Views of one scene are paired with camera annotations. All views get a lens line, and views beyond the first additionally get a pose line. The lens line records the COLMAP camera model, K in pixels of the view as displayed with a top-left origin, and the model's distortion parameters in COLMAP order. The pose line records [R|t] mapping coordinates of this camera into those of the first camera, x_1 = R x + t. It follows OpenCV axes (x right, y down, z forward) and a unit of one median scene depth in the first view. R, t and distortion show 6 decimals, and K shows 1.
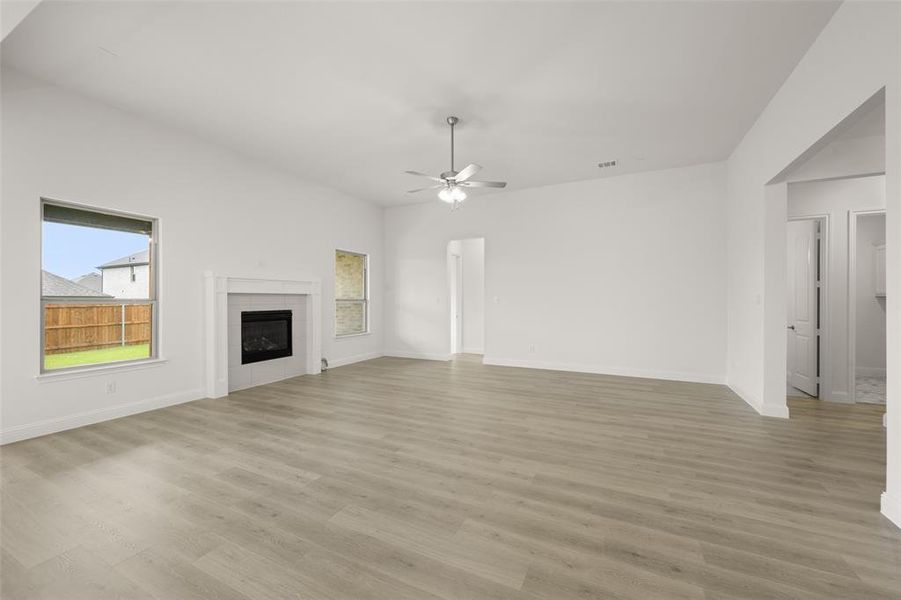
lens RADIAL K [[354.9, 0, 450.5], [0, 354.9, 300.0], [0, 0, 1]] dist [0.000565, -0.000026]
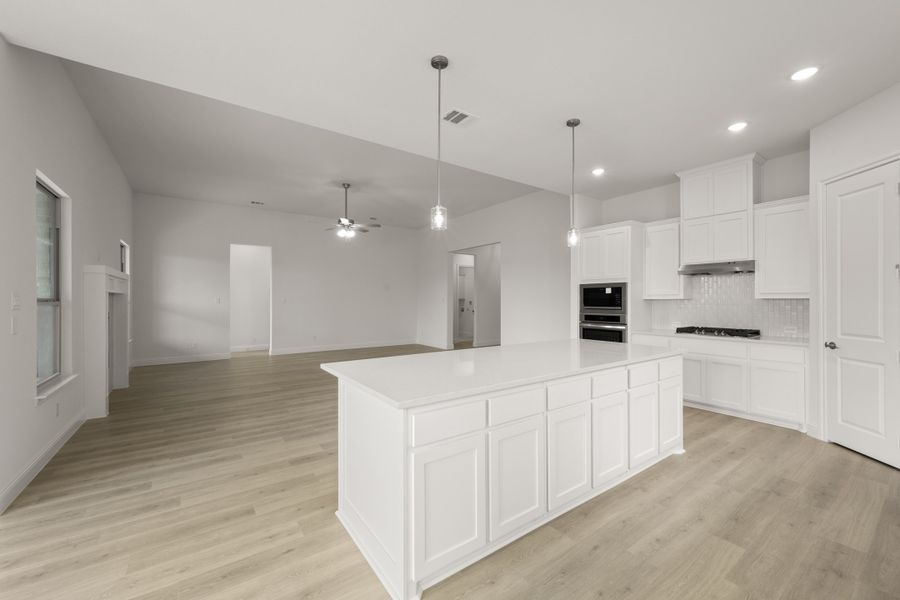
lens RADIAL K [[354.5, 0, 450.0], [0, 354.5, 300.0], [0, 0, 1]] dist [0.000565, -0.000026]
pose [[0.470575, 0.006284, 0.882338, -1.255931], [-0.001023, 0.999978, -0.006577, 0.009209], [-0.882359, 0.002192, 0.470571, -0.141547]]
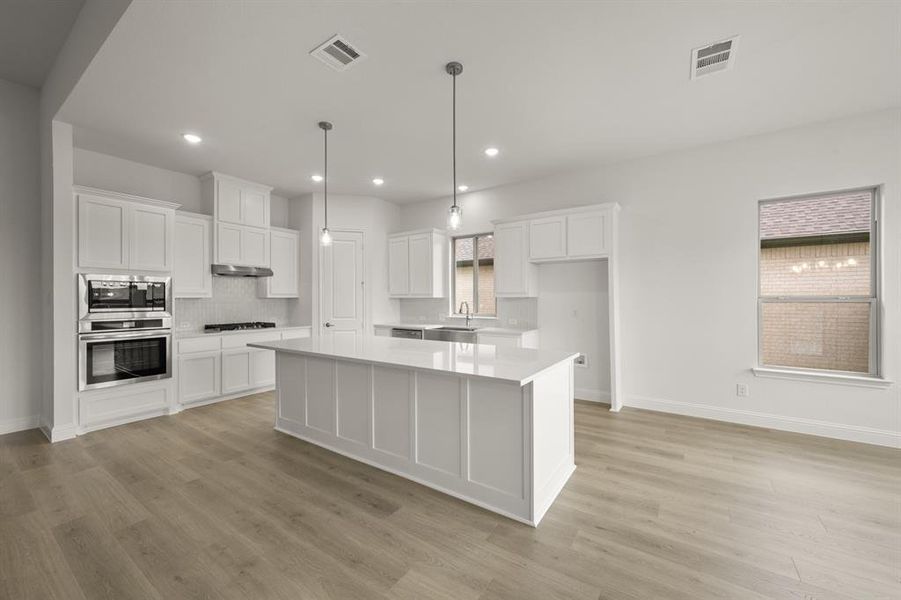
lens RADIAL K [[354.9, 0, 450.5], [0, 354.9, 300.0], [0, 0, 1]] dist [0.000565, -0.000026]
pose [[-0.990801, 0.008860, 0.135034, -0.789766], [0.009495, 0.999947, 0.004060, 0.007426], [-0.134991, 0.005304, -0.990833, 0.819663]]
